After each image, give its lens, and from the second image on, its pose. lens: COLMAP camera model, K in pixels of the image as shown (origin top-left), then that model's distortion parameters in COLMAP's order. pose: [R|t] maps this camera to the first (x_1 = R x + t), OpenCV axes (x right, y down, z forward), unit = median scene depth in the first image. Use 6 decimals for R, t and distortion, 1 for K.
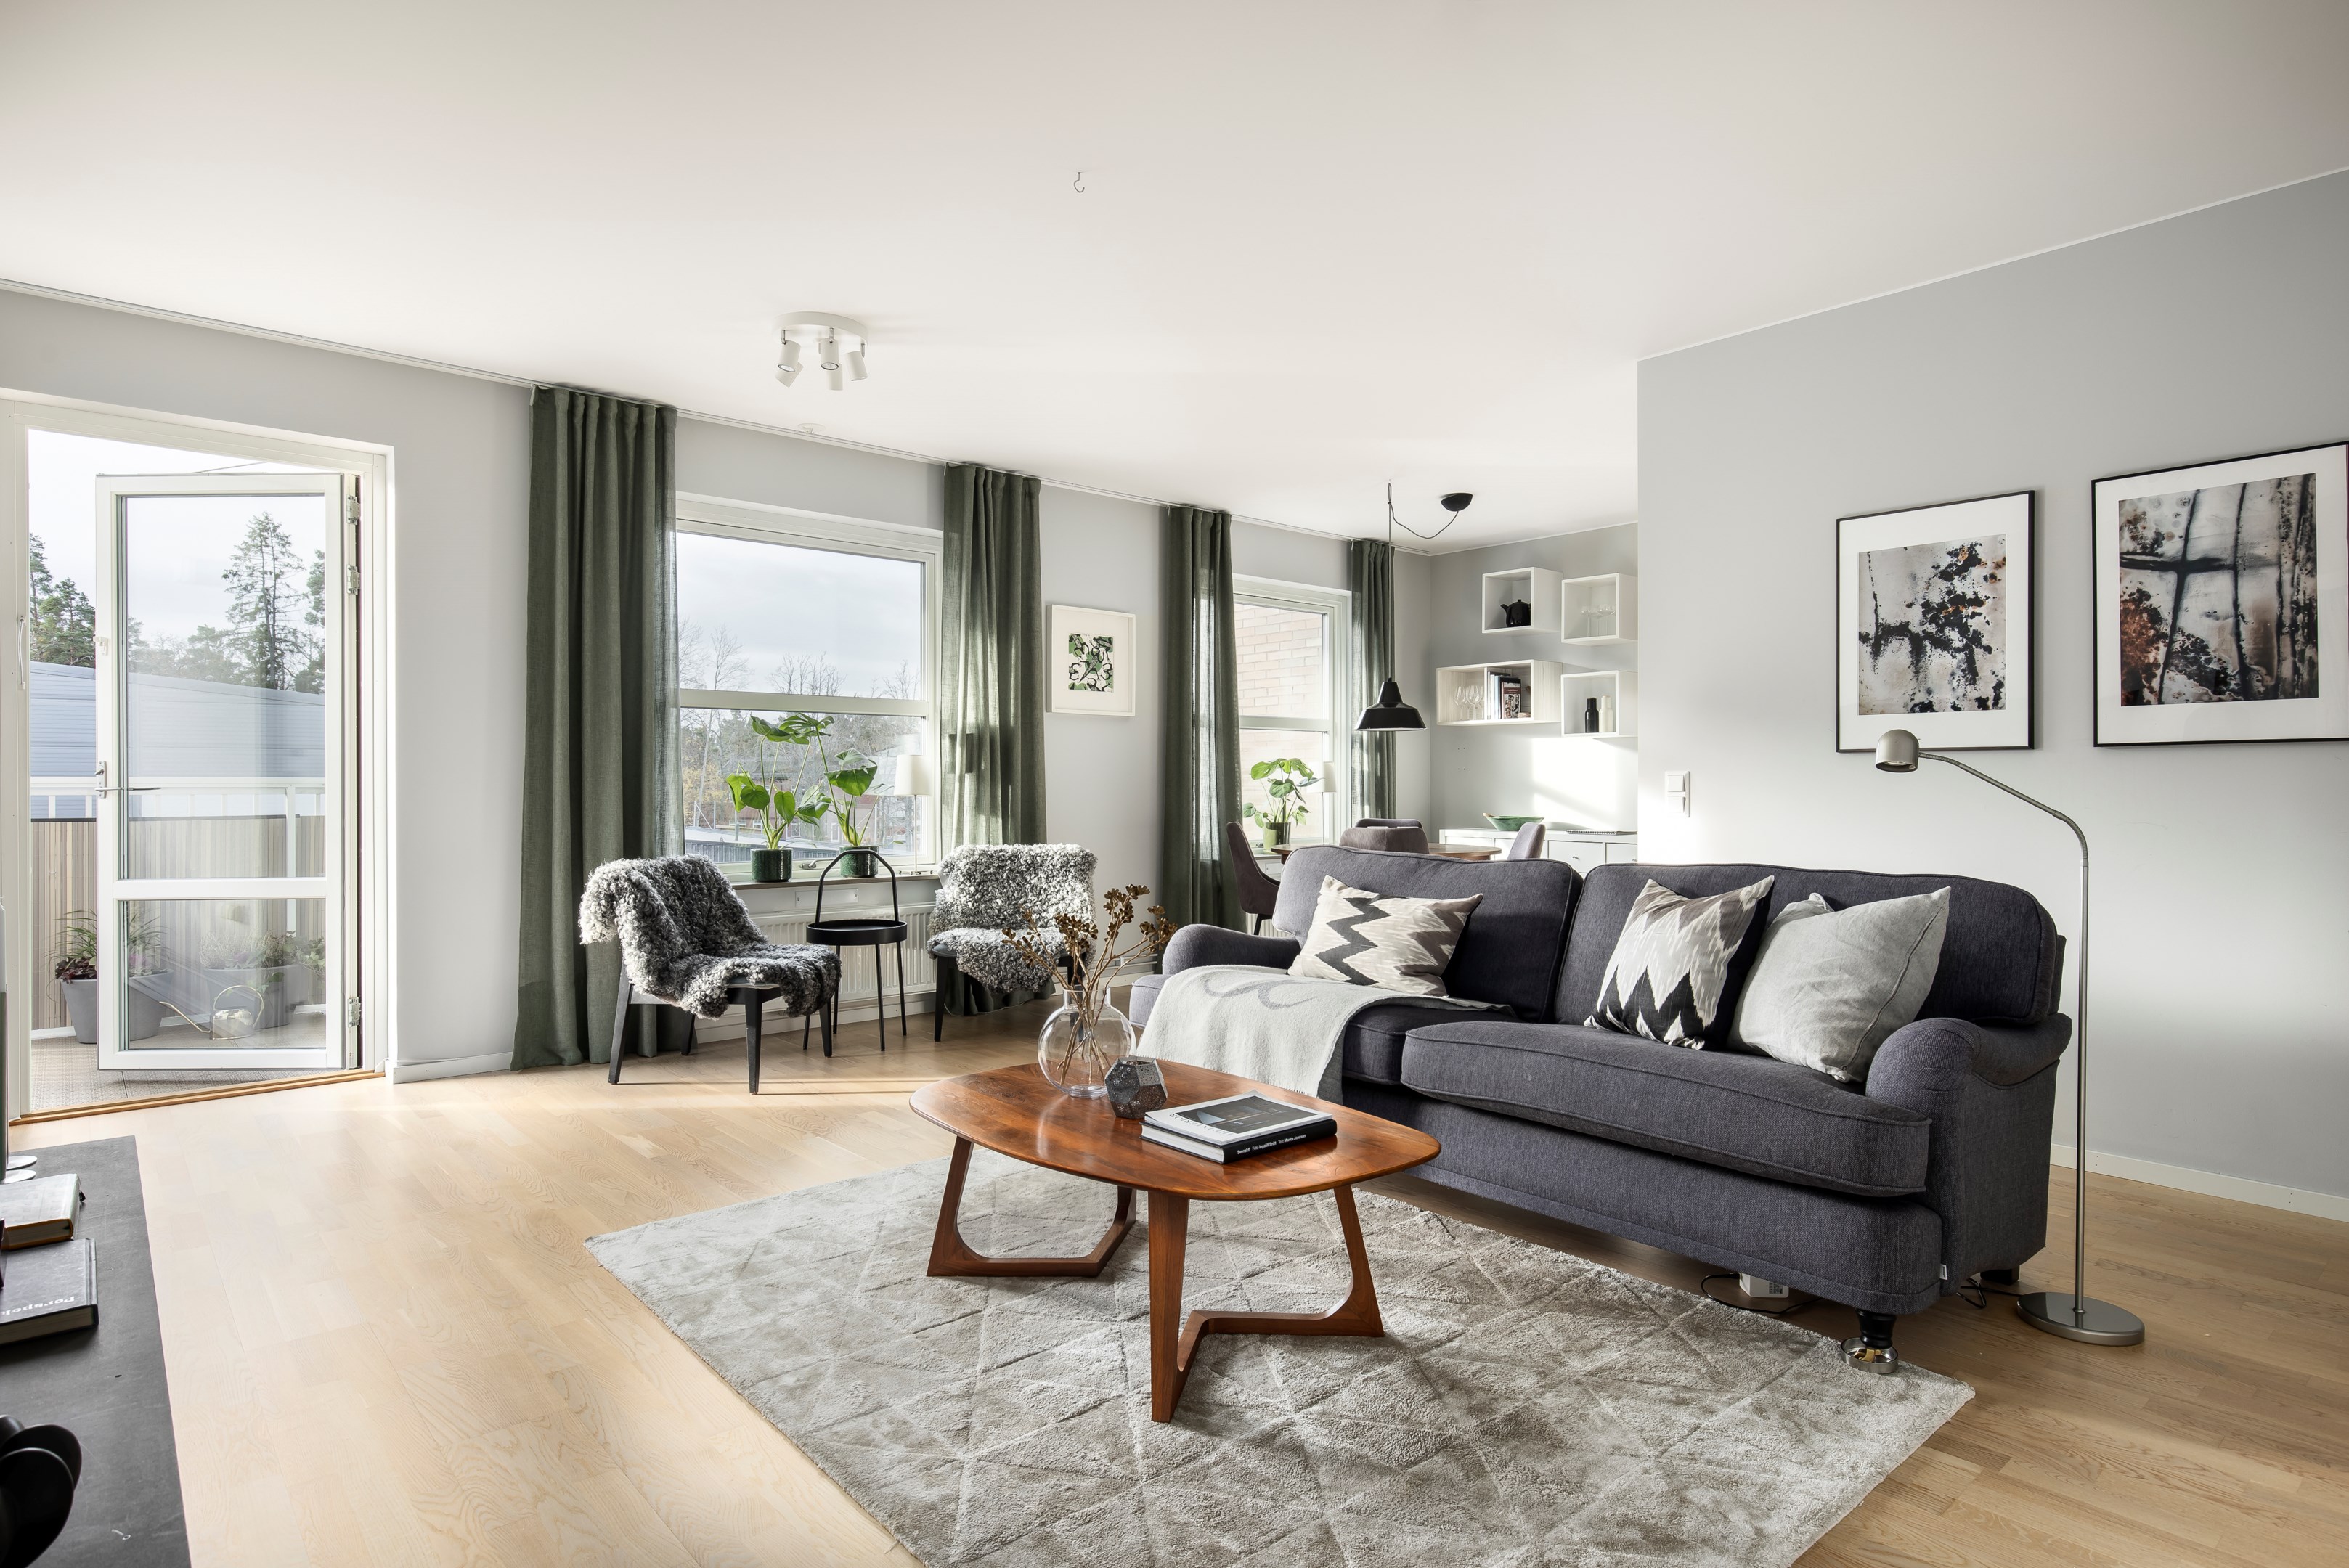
lens RADIAL K [[1265.7, 0, 1174.5], [0, 1265.7, 784.0], [0, 0, 1]] dist [0.003751, -0.000476]
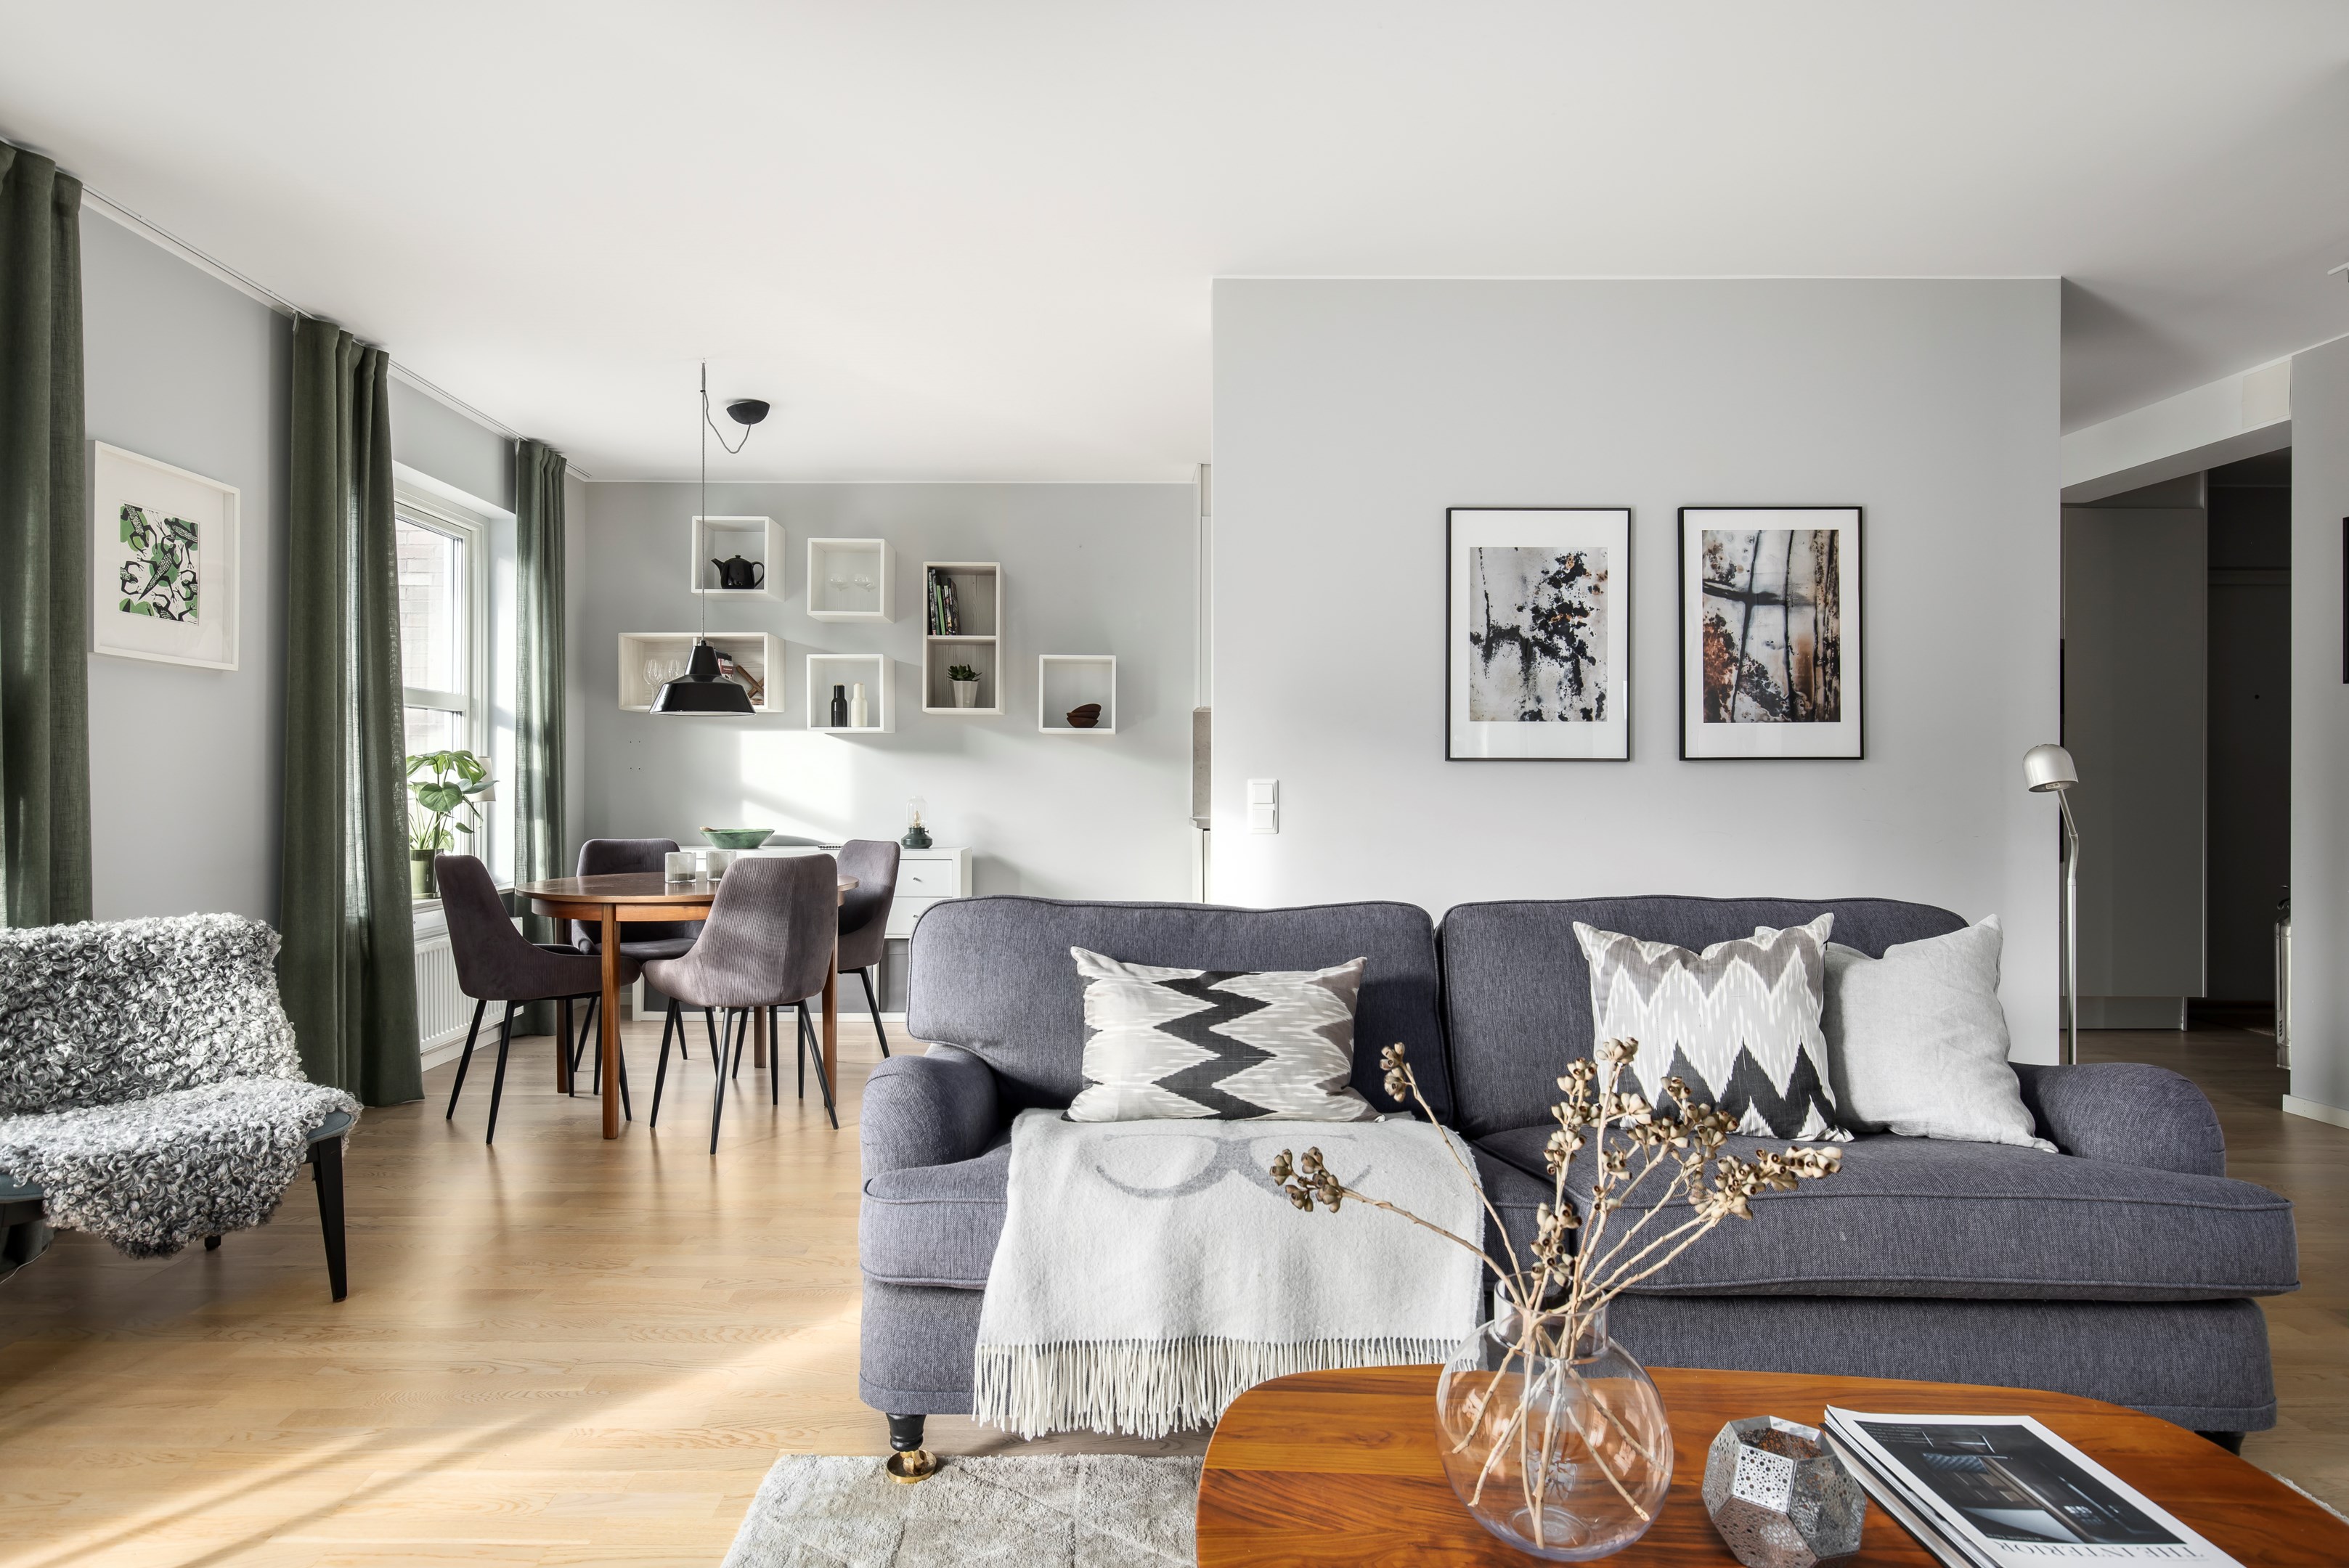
lens RADIAL K [[1290.9, 0, 1110.9], [0, 1290.9, 779.0], [0, 0, 1]] dist [0.002156, 0.000327]
pose [[0.662941, 0.003447, 0.748664, -0.367493], [-0.002133, 0.999994, -0.002715, -0.009368], [-0.748669, 0.000203, 0.662944, 0.603860]]
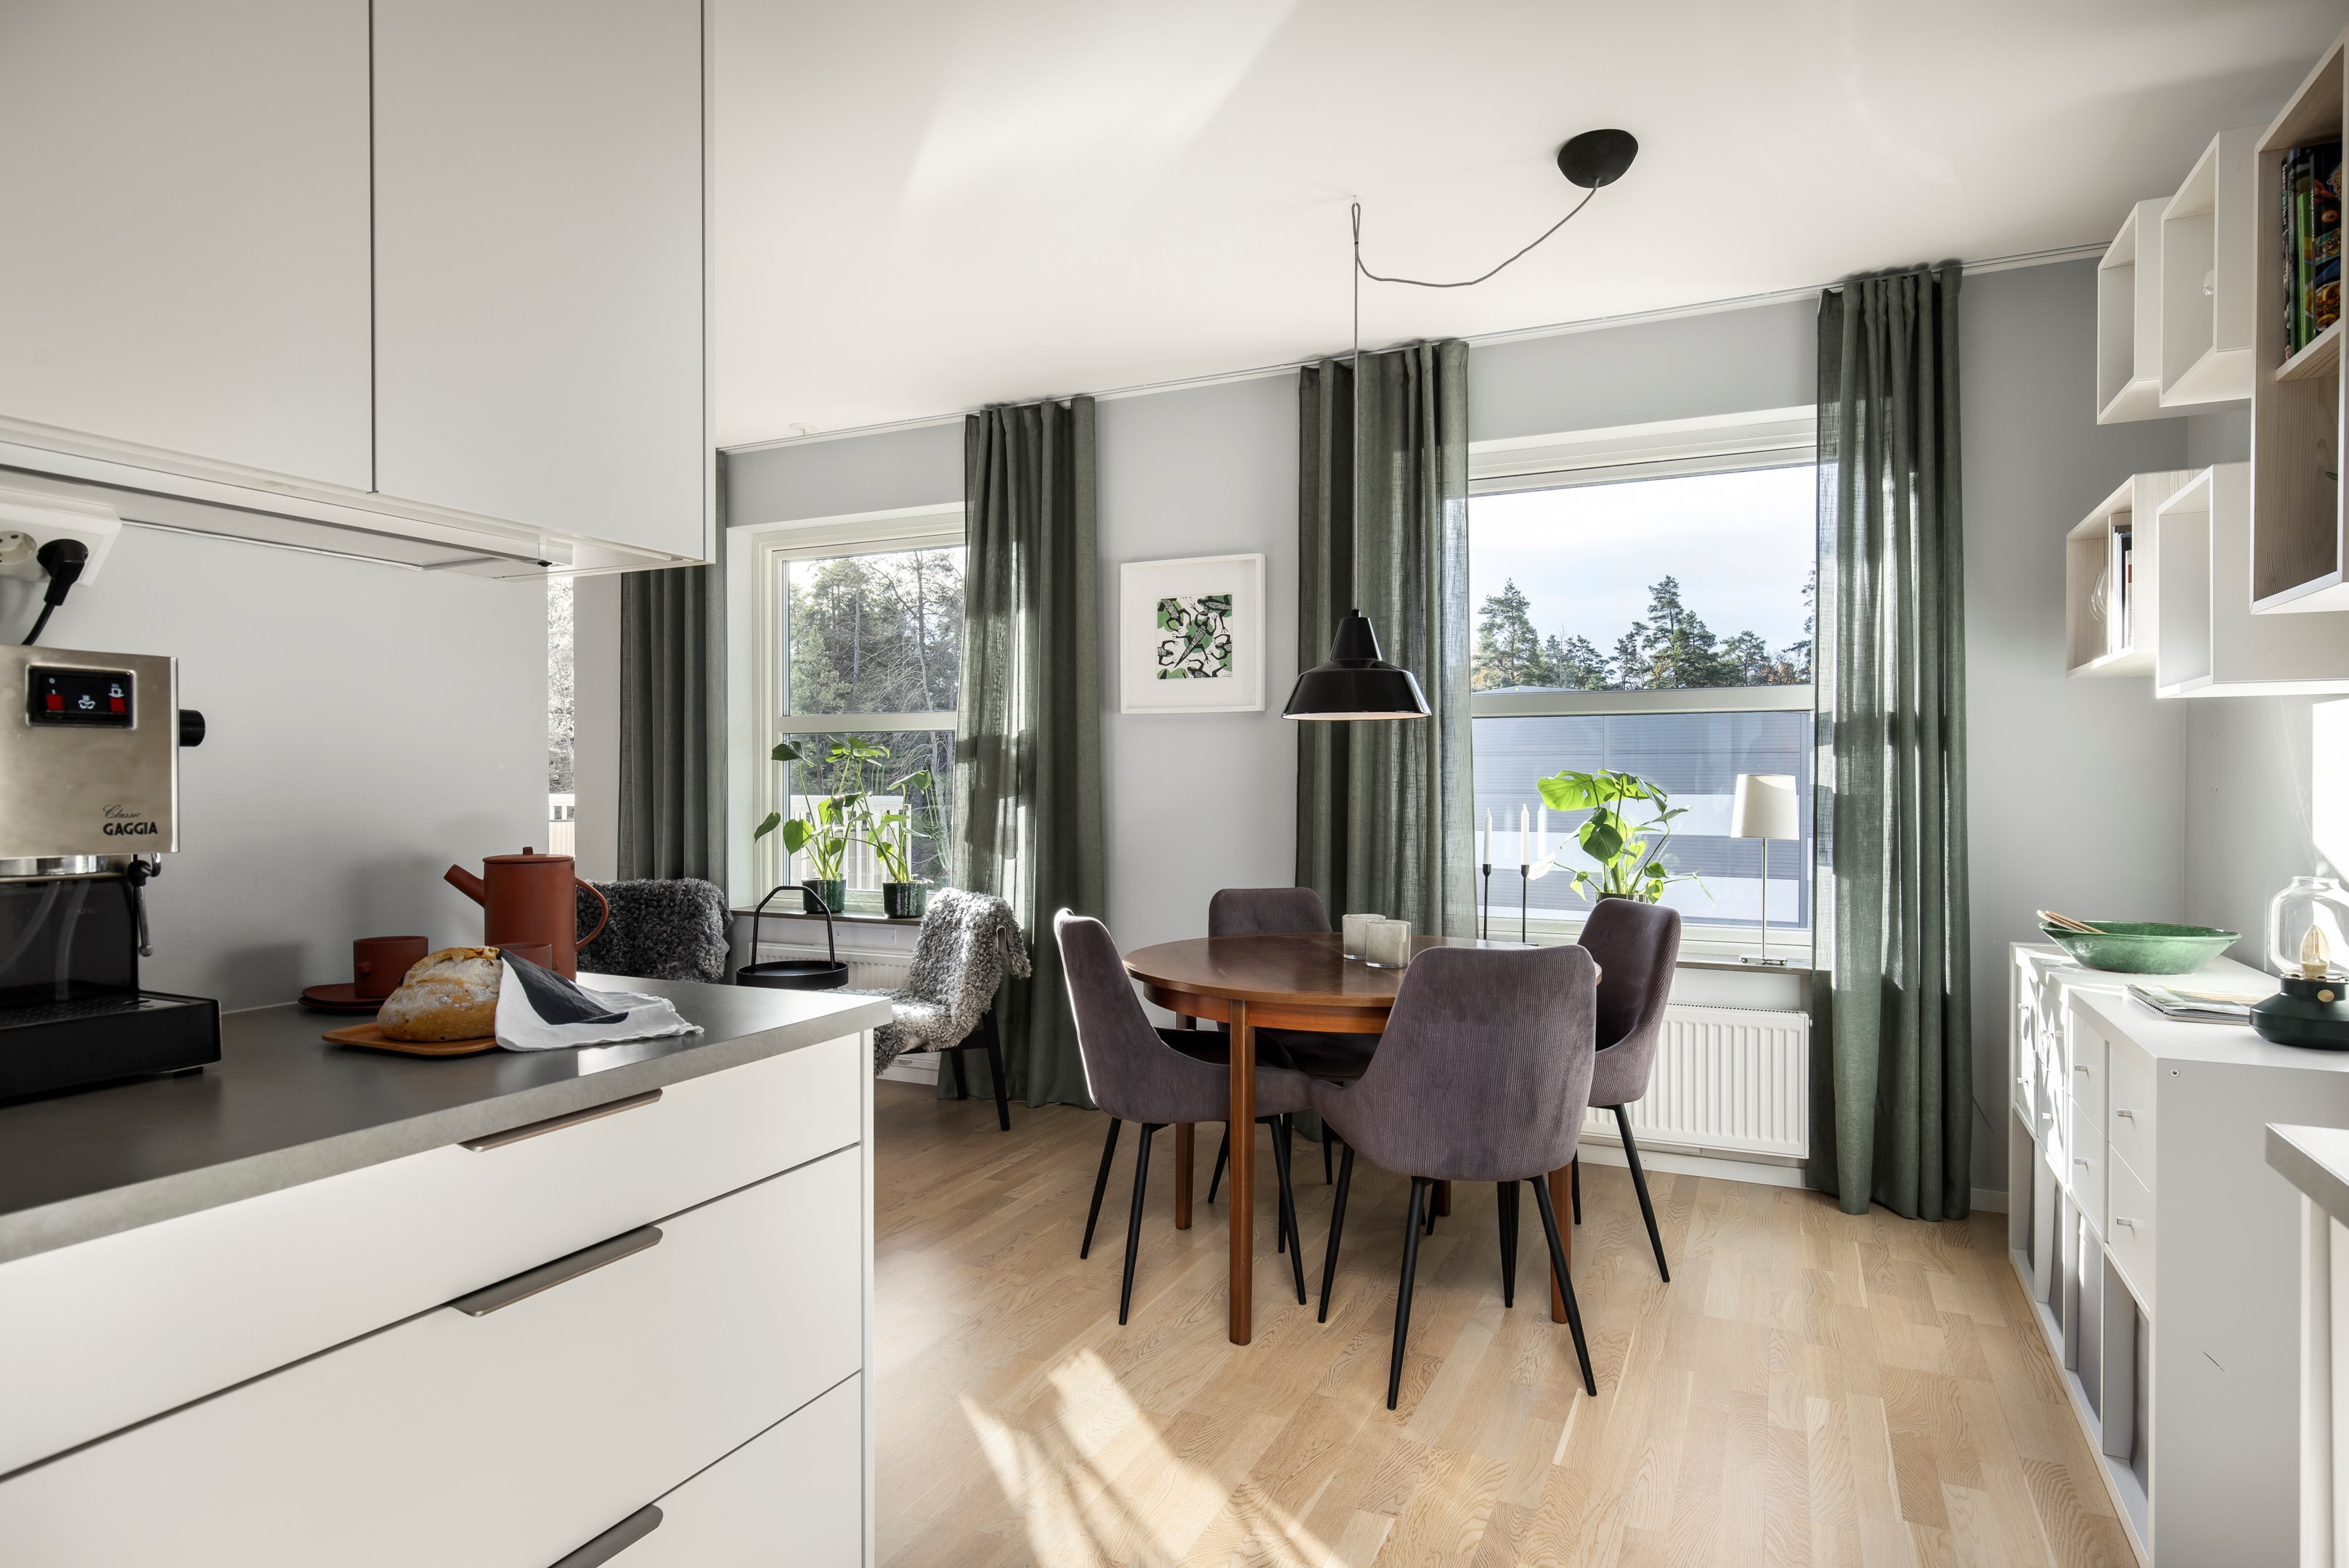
lens RADIAL K [[1310.3, 0, 1160.5], [0, 1310.3, 795.0], [0, 0, 1]] dist [0.002320, 0.000207]
pose [[0.395722, 0.008131, -0.918334, 1.020251], [0.000349, 0.999959, 0.009004, -0.030070], [0.918370, -0.003883, 0.395703, 1.246358]]
